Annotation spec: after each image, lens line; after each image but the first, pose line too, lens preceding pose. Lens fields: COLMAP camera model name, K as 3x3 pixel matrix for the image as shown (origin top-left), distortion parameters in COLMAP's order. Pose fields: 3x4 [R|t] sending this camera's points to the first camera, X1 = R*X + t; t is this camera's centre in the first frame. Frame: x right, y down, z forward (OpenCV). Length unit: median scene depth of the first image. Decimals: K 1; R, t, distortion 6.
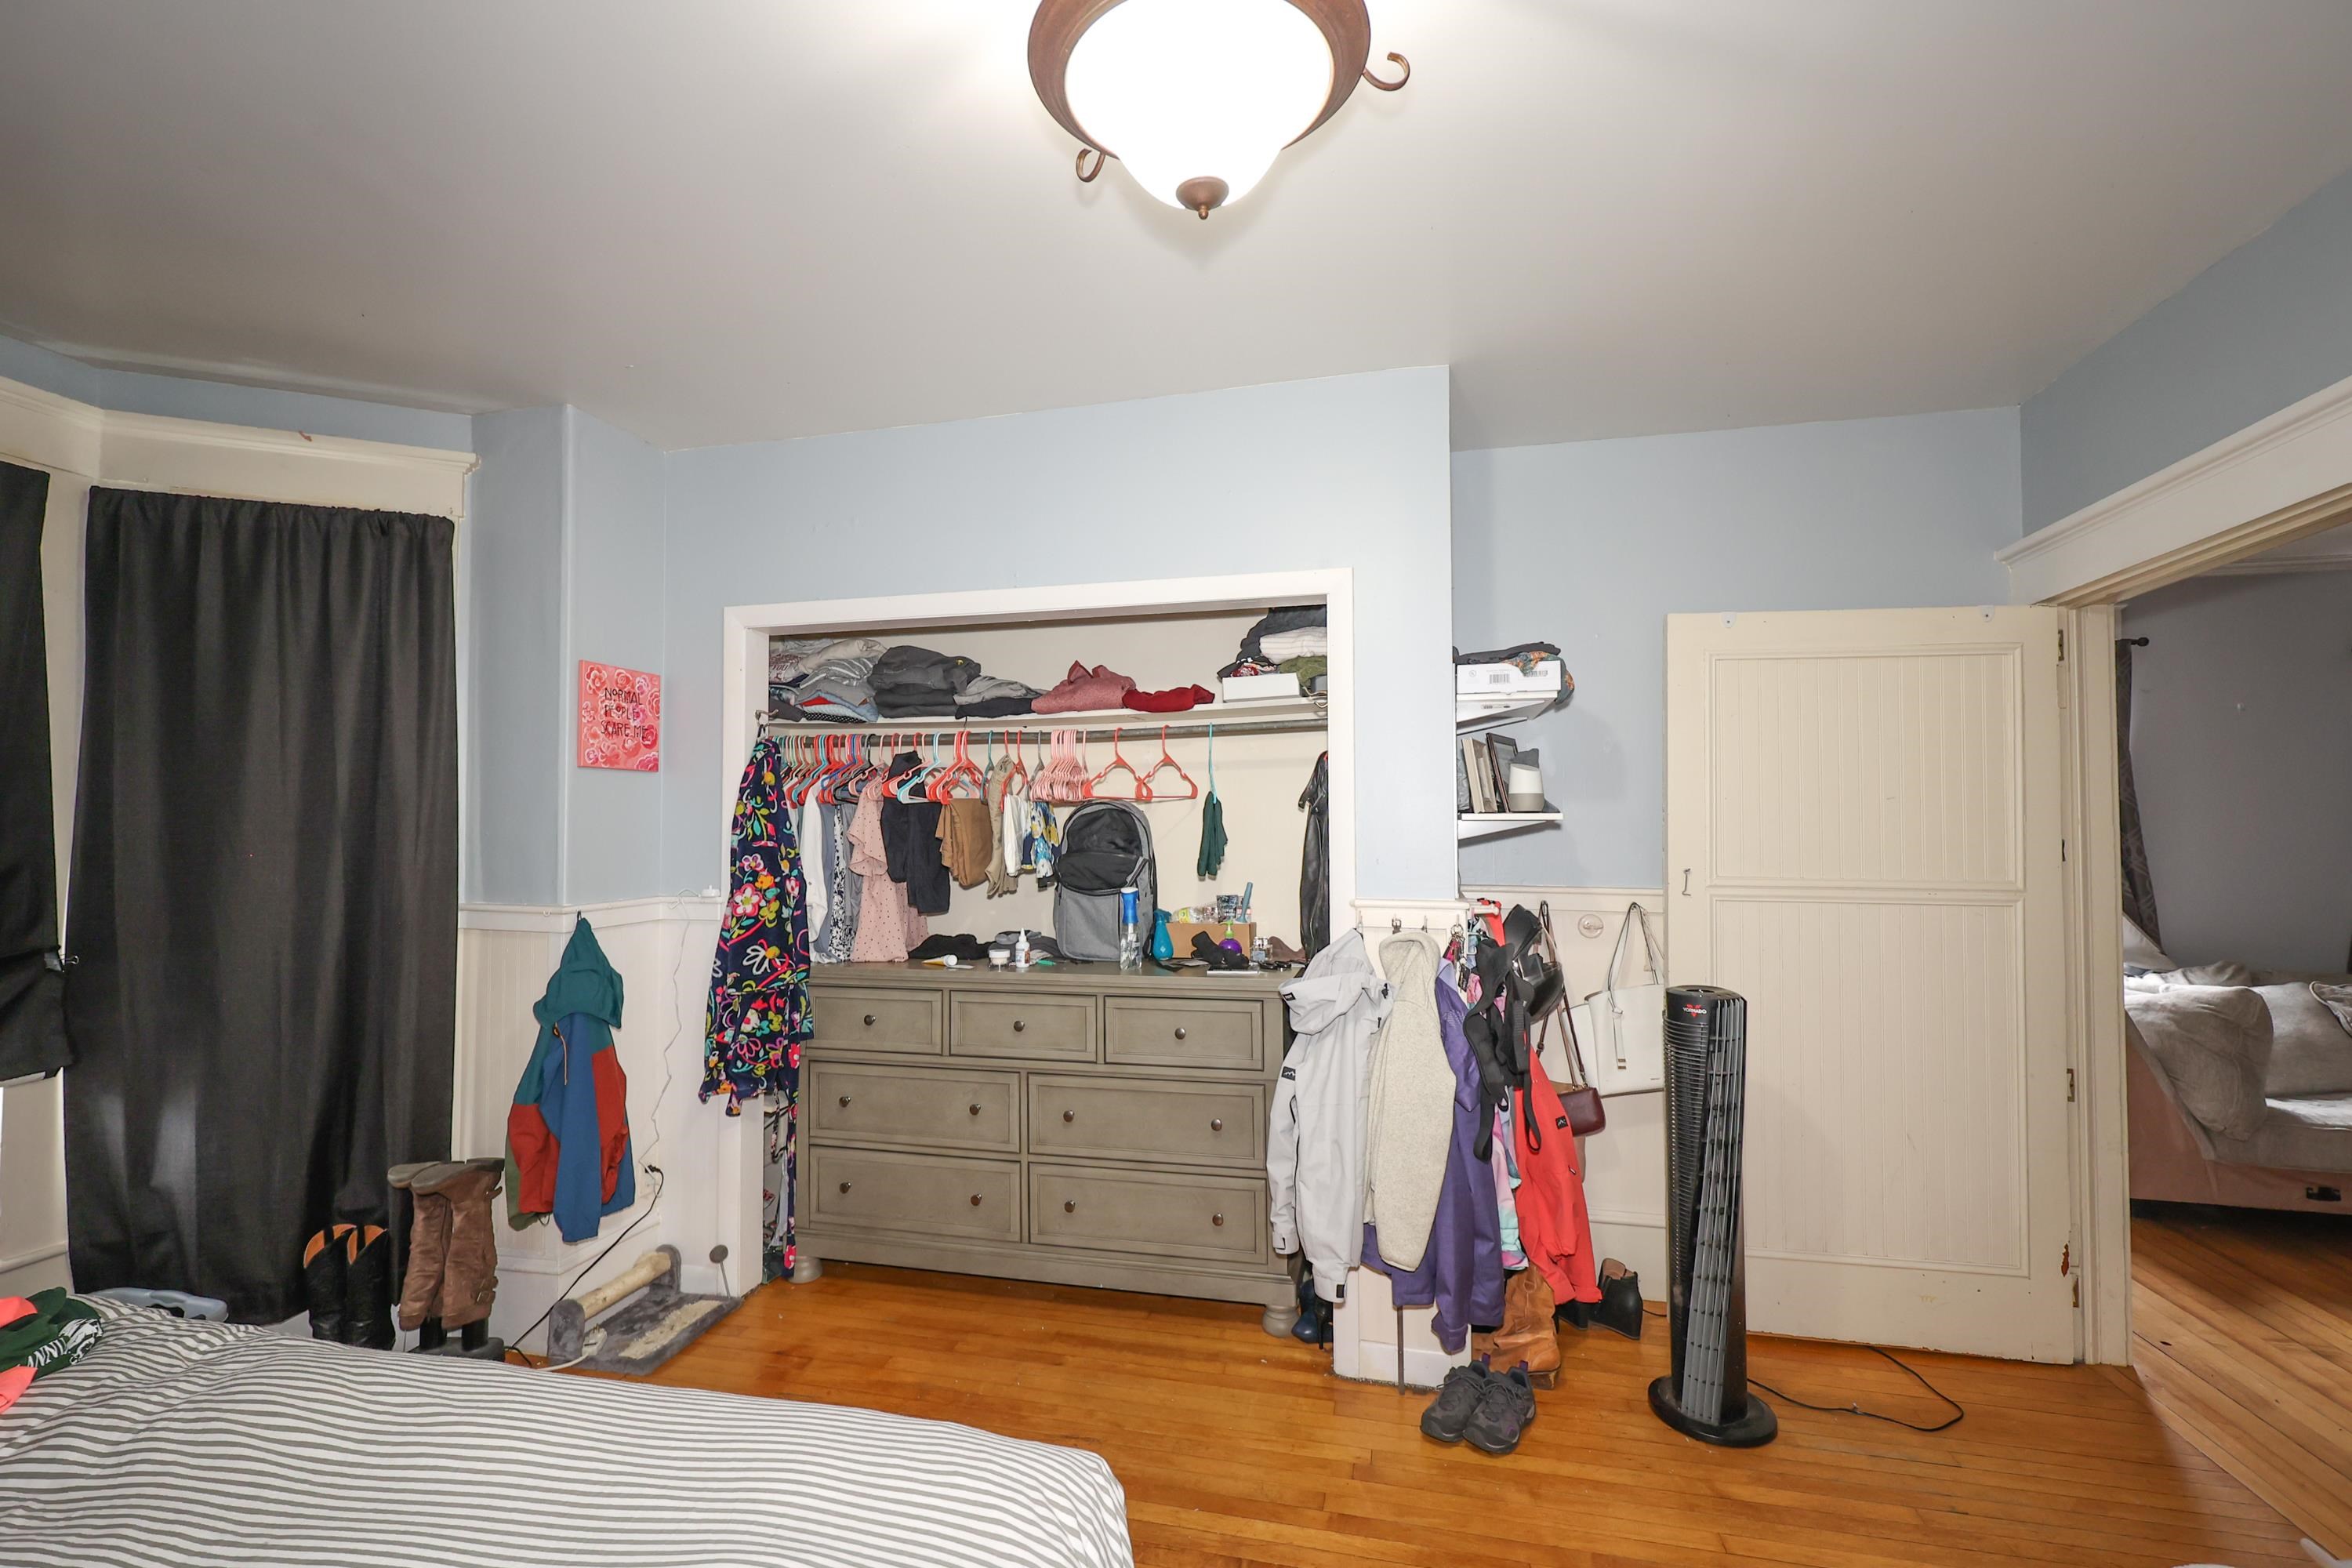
lens RADIAL K [[976.9, 0, 1176.0], [0, 976.9, 784.0], [0, 0, 1]] dist [0.002813, 0.000392]
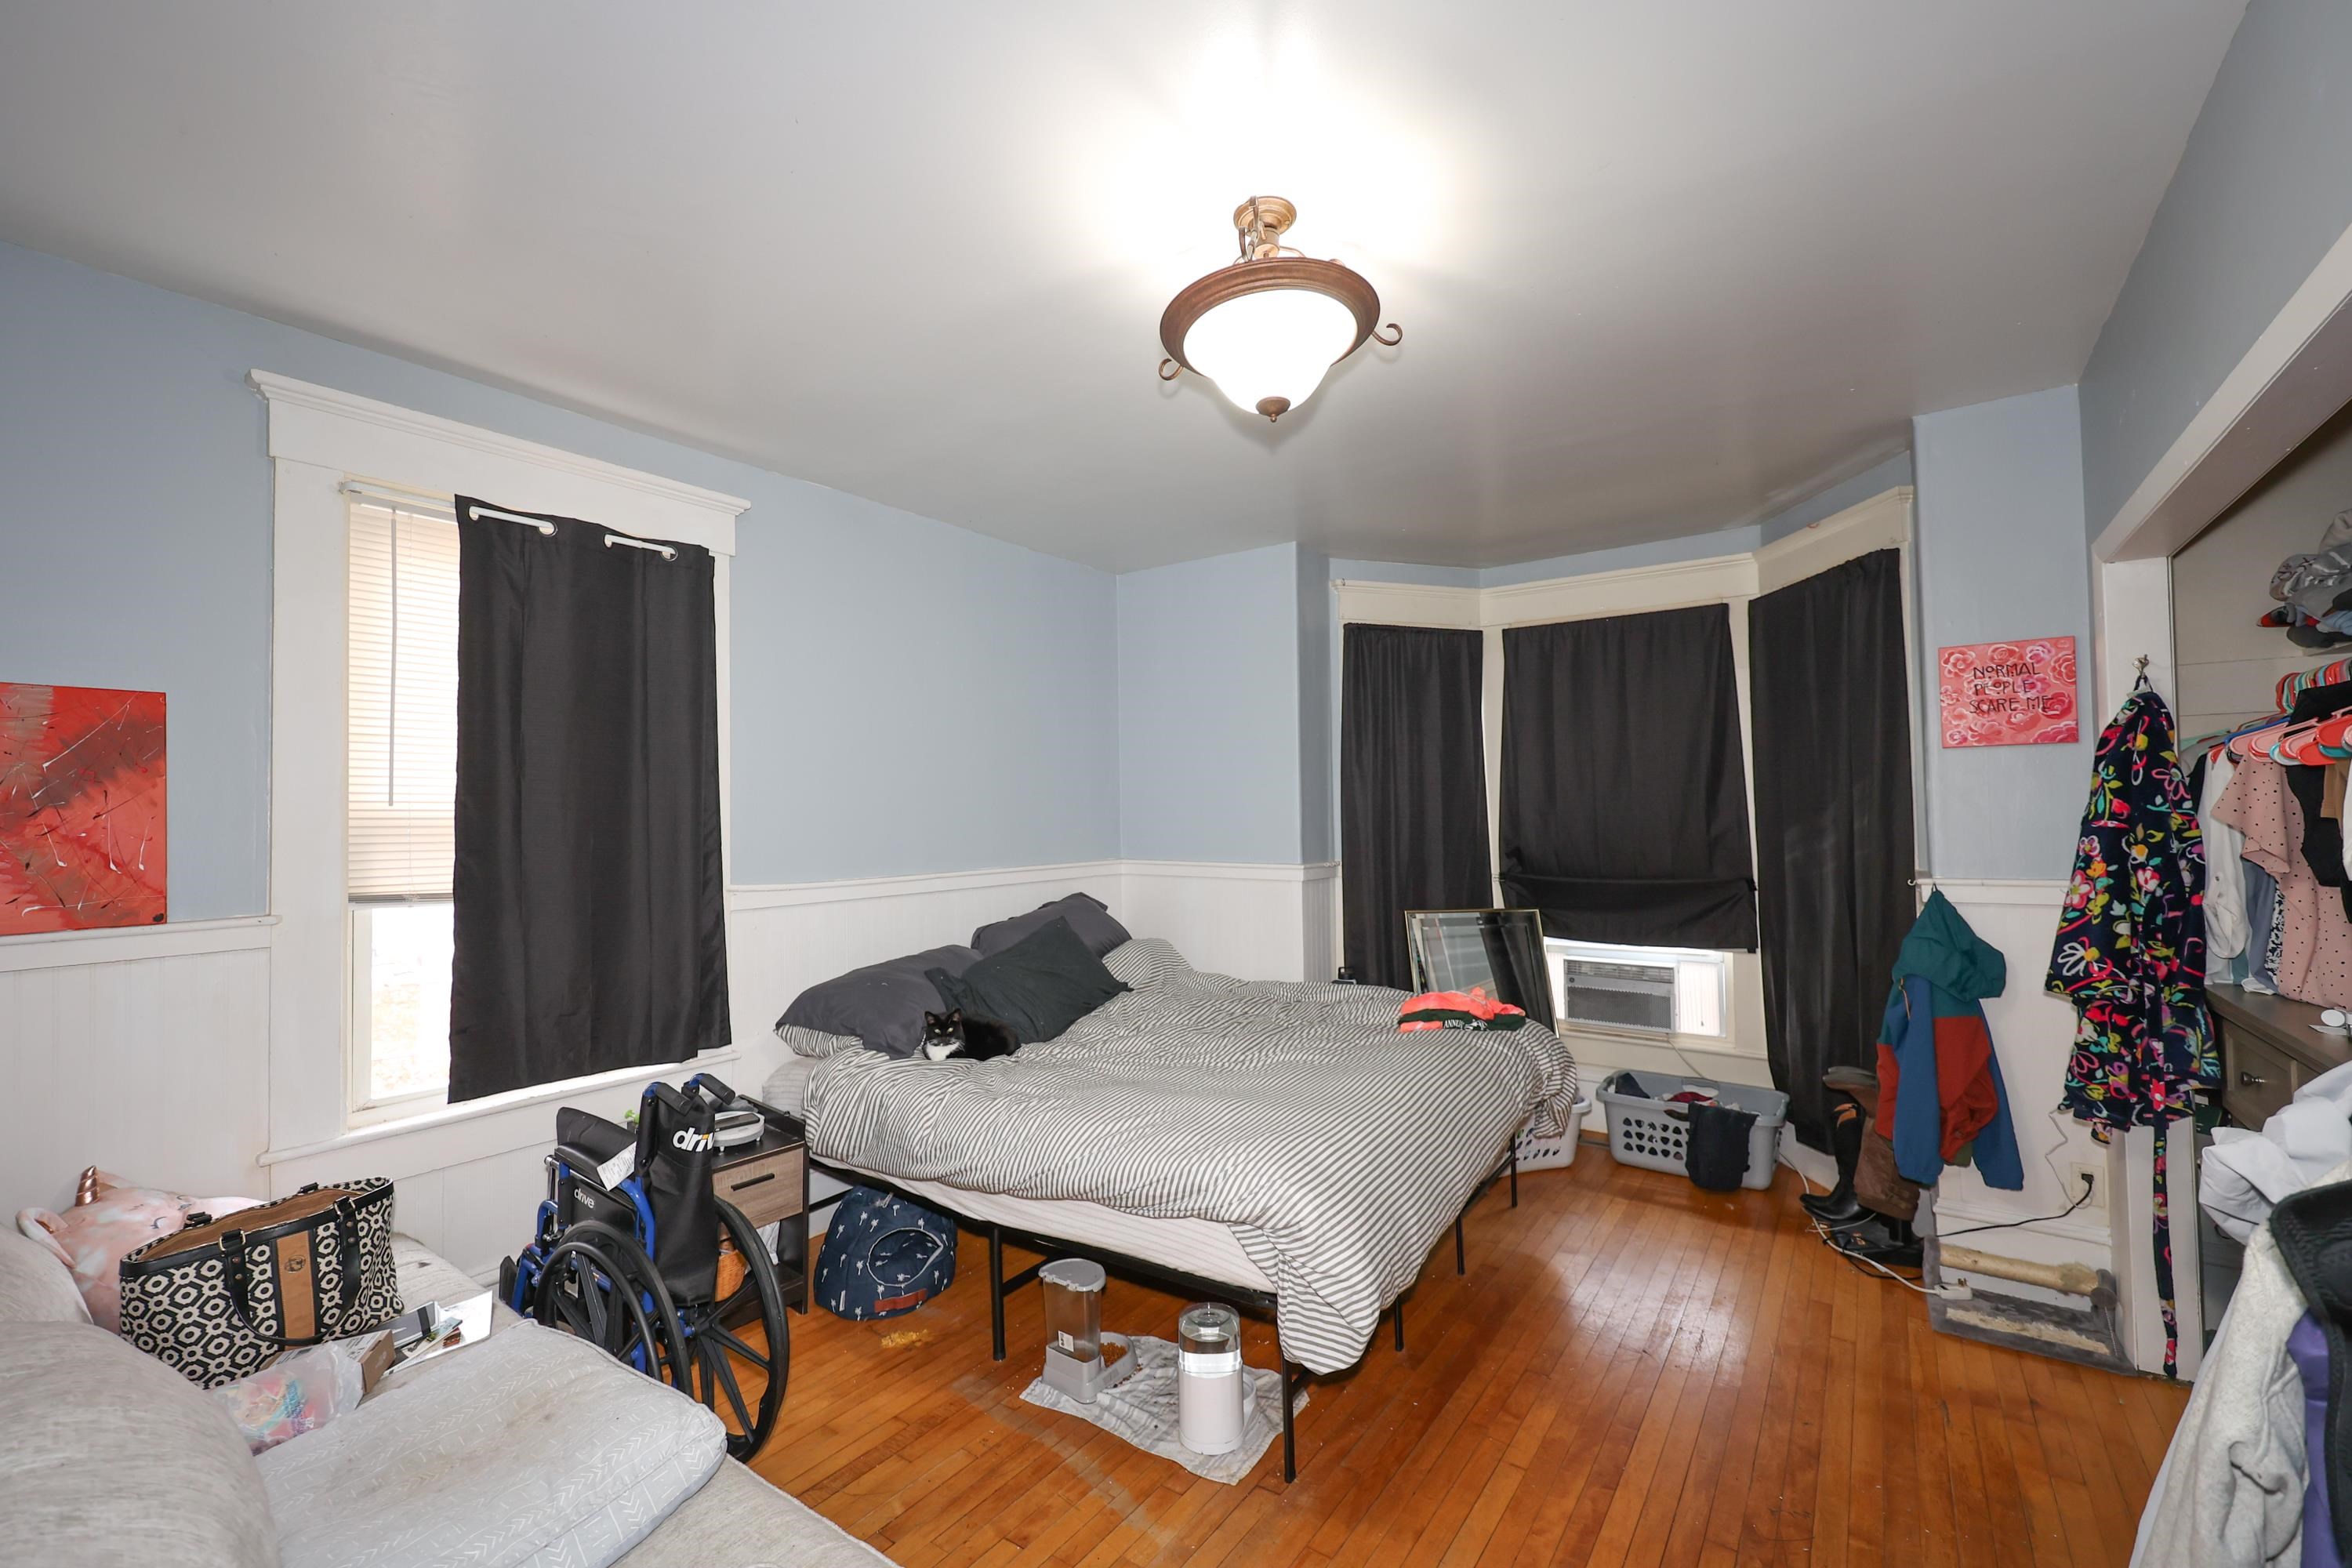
lens RADIAL K [[978.3, 0, 1187.4], [0, 978.3, 790.8], [0, 0, 1]] dist [-0.001986, -0.000128]
pose [[-0.380156, -0.016491, -0.924775, 0.645108], [0.052096, 0.997872, -0.039210, 0.025799], [0.923454, -0.063083, -0.378488, 0.607544]]
